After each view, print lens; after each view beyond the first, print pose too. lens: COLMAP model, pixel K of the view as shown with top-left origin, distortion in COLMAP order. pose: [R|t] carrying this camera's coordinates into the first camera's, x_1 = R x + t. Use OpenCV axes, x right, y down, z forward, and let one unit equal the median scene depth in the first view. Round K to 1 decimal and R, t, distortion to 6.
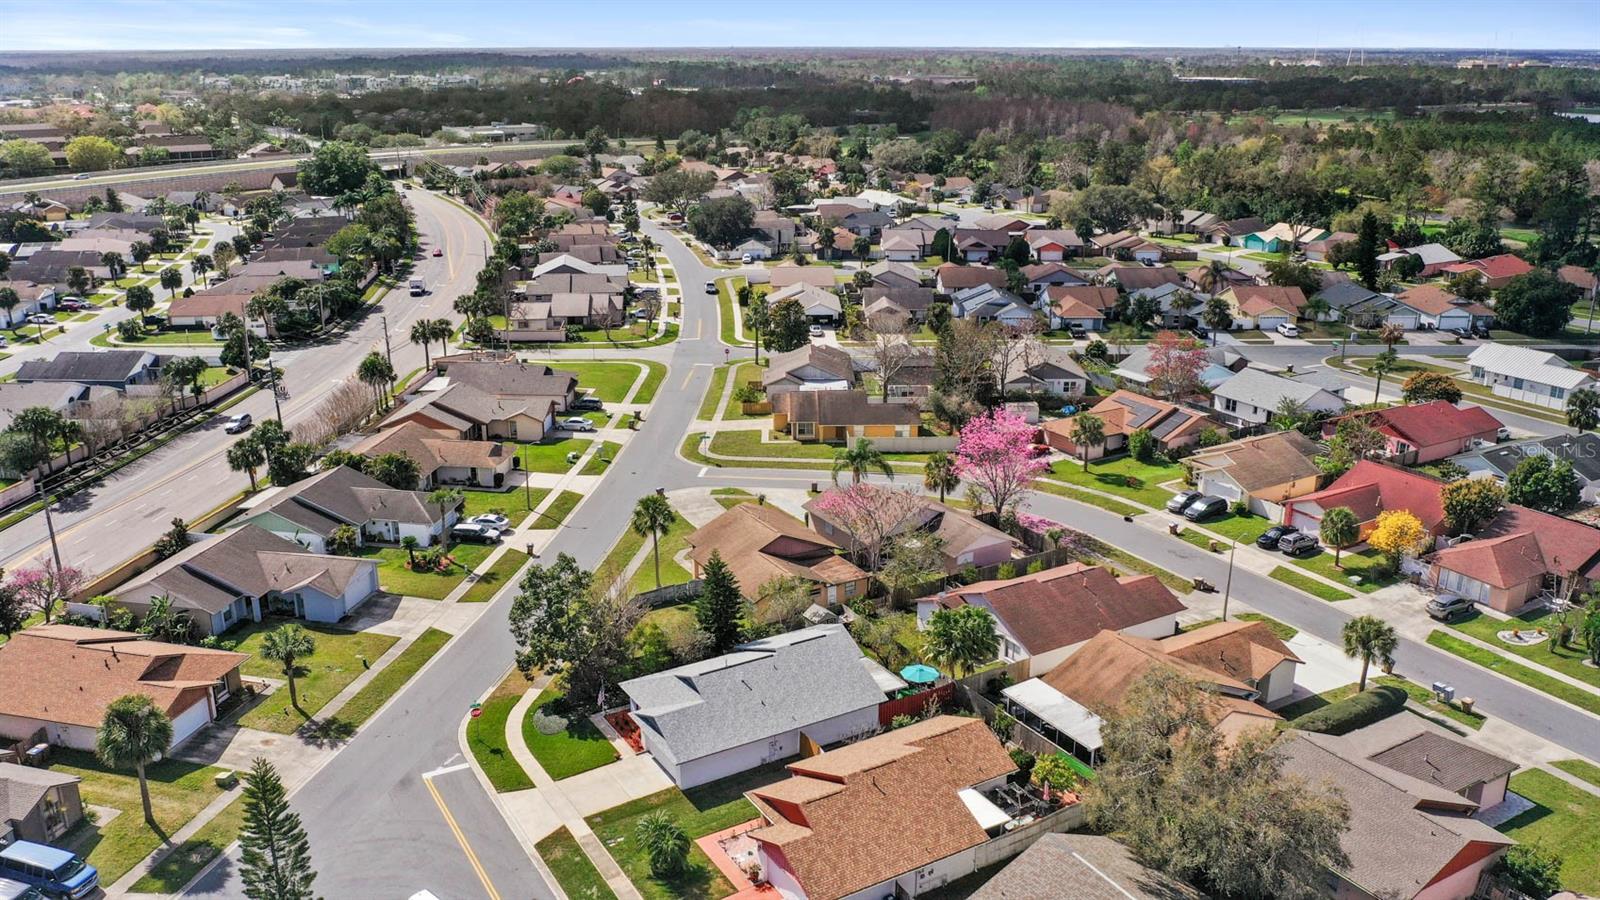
lens RADIAL K [[1268.0, 0, 795.6], [0, 1268.0, 447.5], [0, 0, 1]] dist [-0.017351, 0.004218]
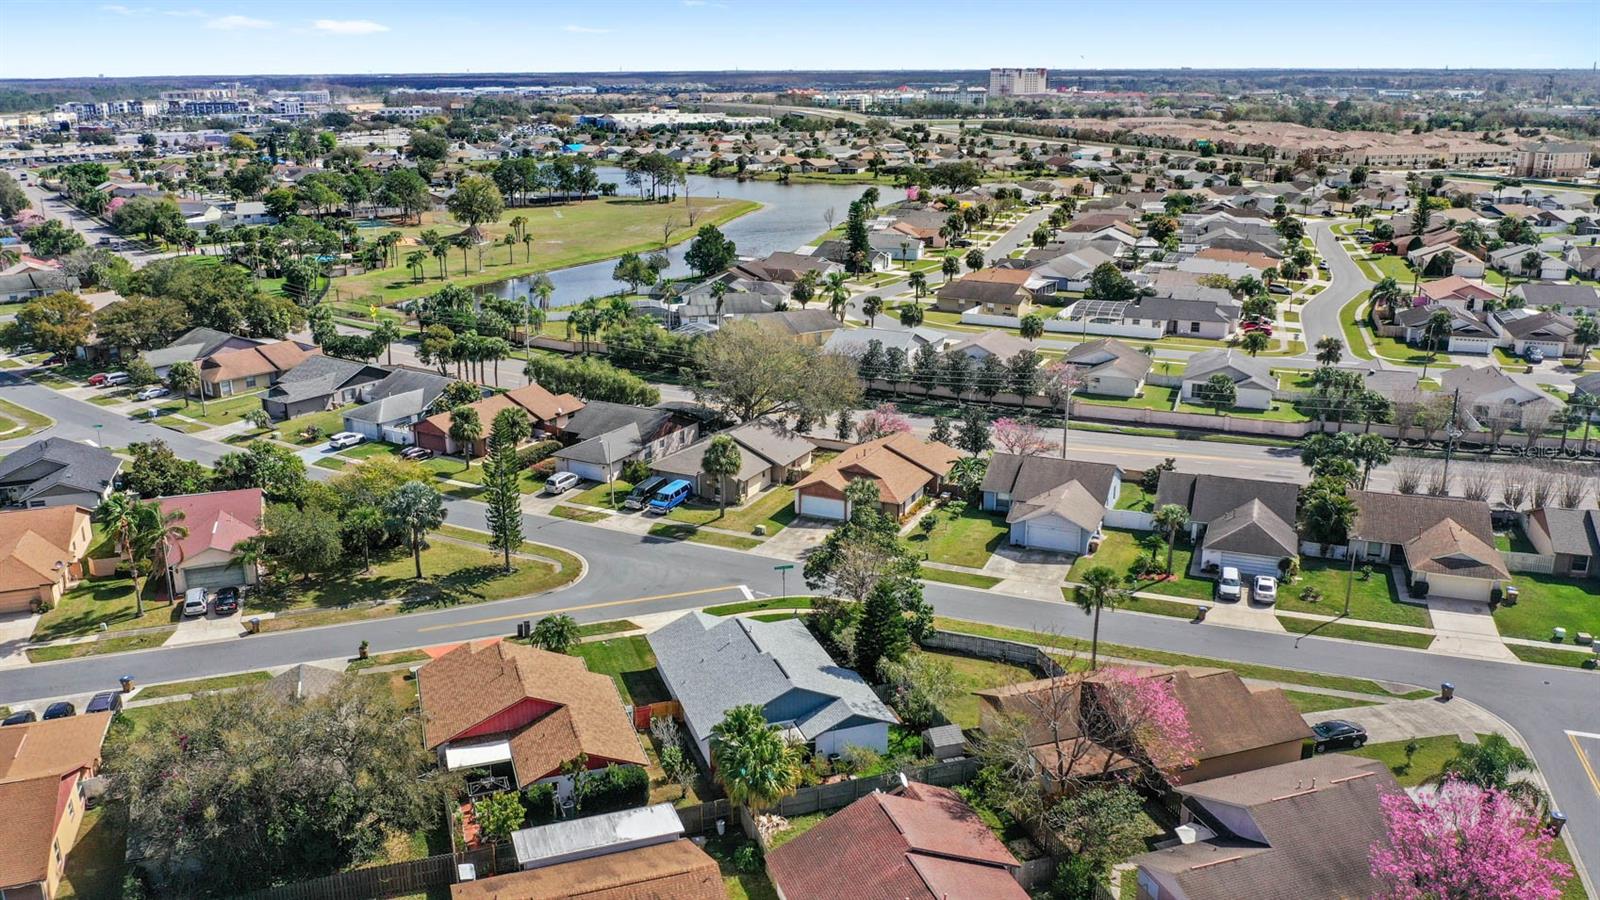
lens RADIAL K [[1268.0, 0, 795.6], [0, 1268.0, 447.5], [0, 0, 1]] dist [-0.017351, 0.004218]
pose [[-0.202121, 0.283685, -0.937374, 0.542592], [-0.292455, 0.895974, 0.334216, -0.198657], [0.934675, 0.341692, -0.098130, 0.688961]]
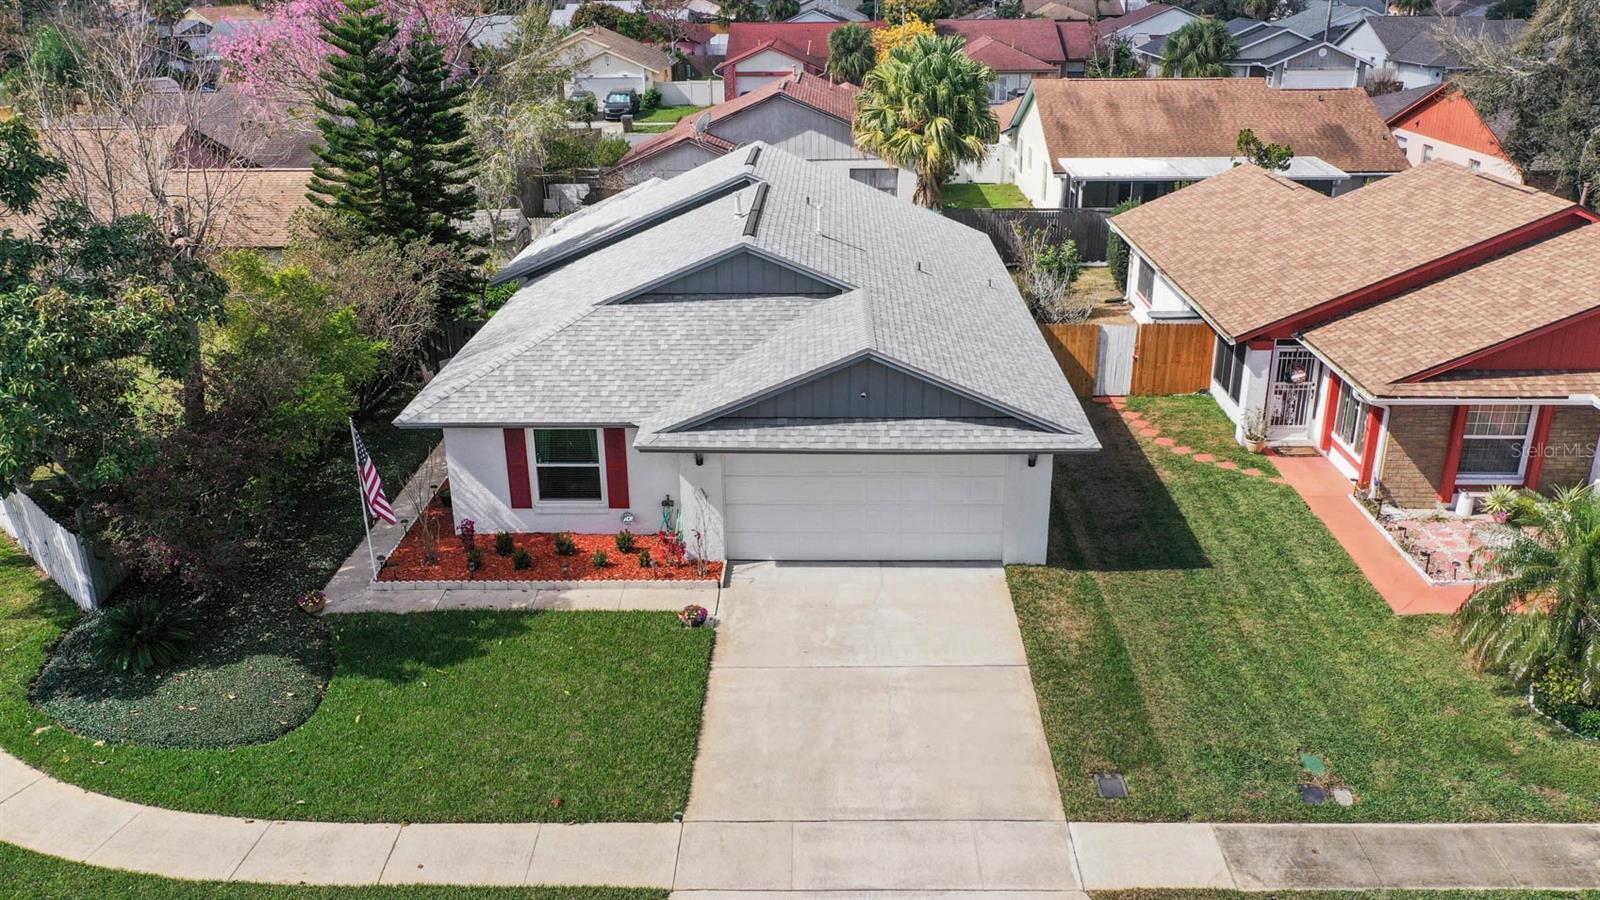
lens RADIAL K [[1260.4, 0, 794.7], [0, 1260.4, 450.4], [0, 0, 1]] dist [-0.016534, 0.001876]
pose [[0.535040, -0.316538, 0.783285, -0.187353], [0.268533, 0.942792, 0.197569, 0.107488], [-0.801013, 0.104630, 0.589432, 0.522964]]
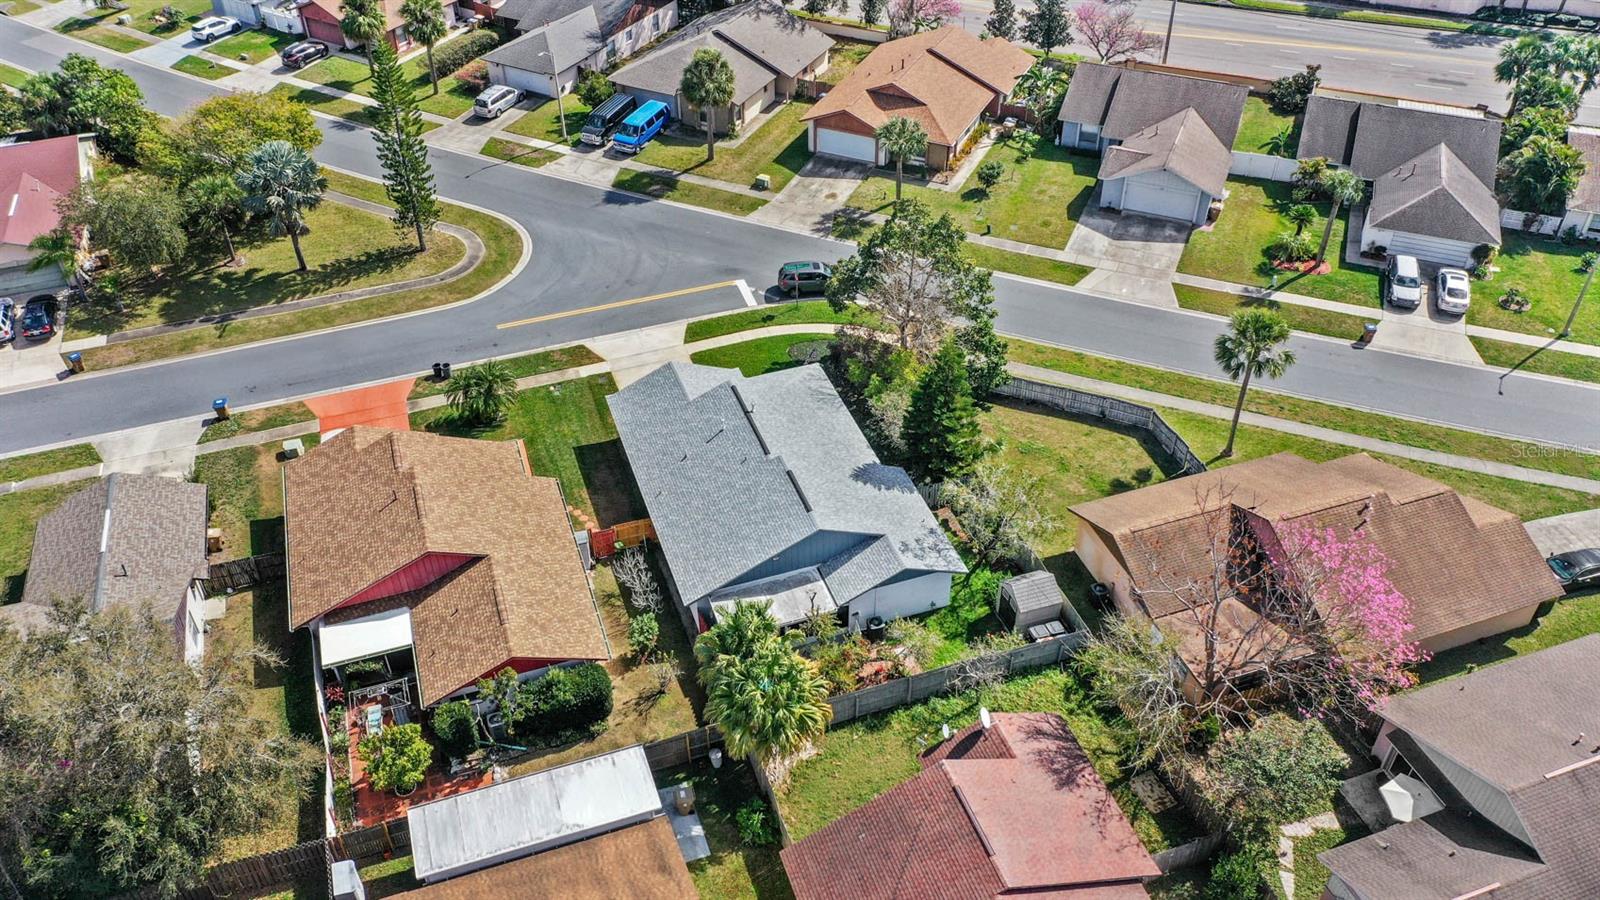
lens RADIAL K [[1268.0, 0, 795.6], [0, 1268.0, 447.5], [0, 0, 1]] dist [-0.017351, 0.004218]
pose [[-0.200339, 0.622058, -0.756907, 0.313318], [-0.287365, 0.701280, 0.652401, -0.181650], [0.936635, 0.348210, 0.038264, 0.637338]]
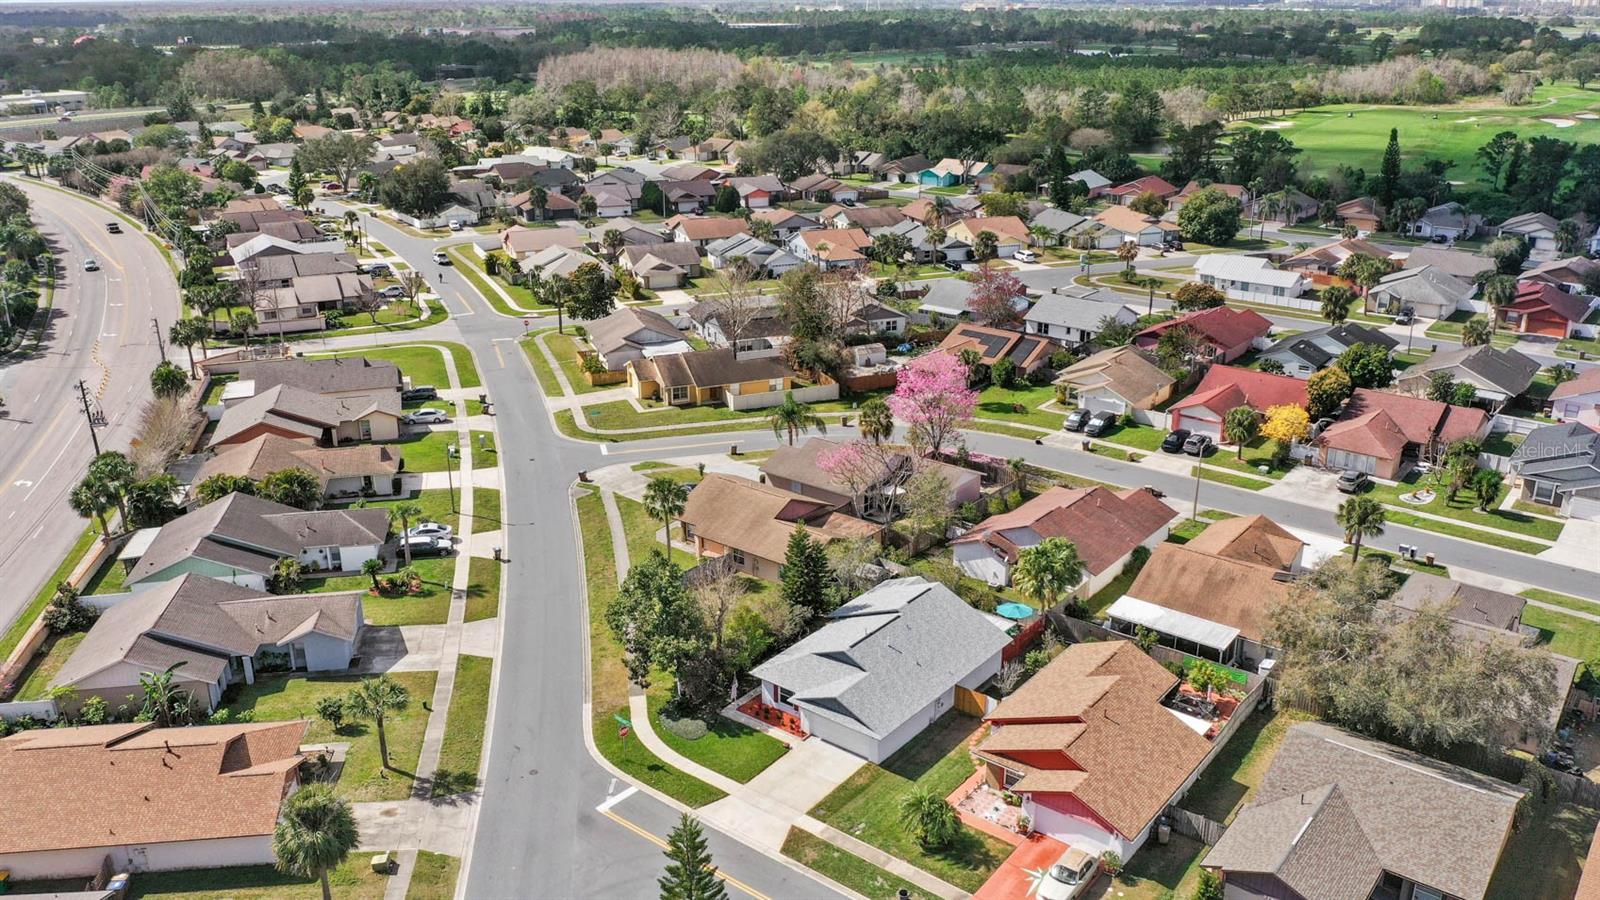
lens RADIAL K [[1260.4, 0, 794.7], [0, 1260.4, 450.4], [0, 0, 1]] dist [-0.016534, 0.001876]
pose [[0.936936, -0.124999, 0.326382, -0.258585], [0.111771, 0.991978, 0.059054, -0.020664], [-0.331146, -0.018850, 0.943391, 0.064292]]
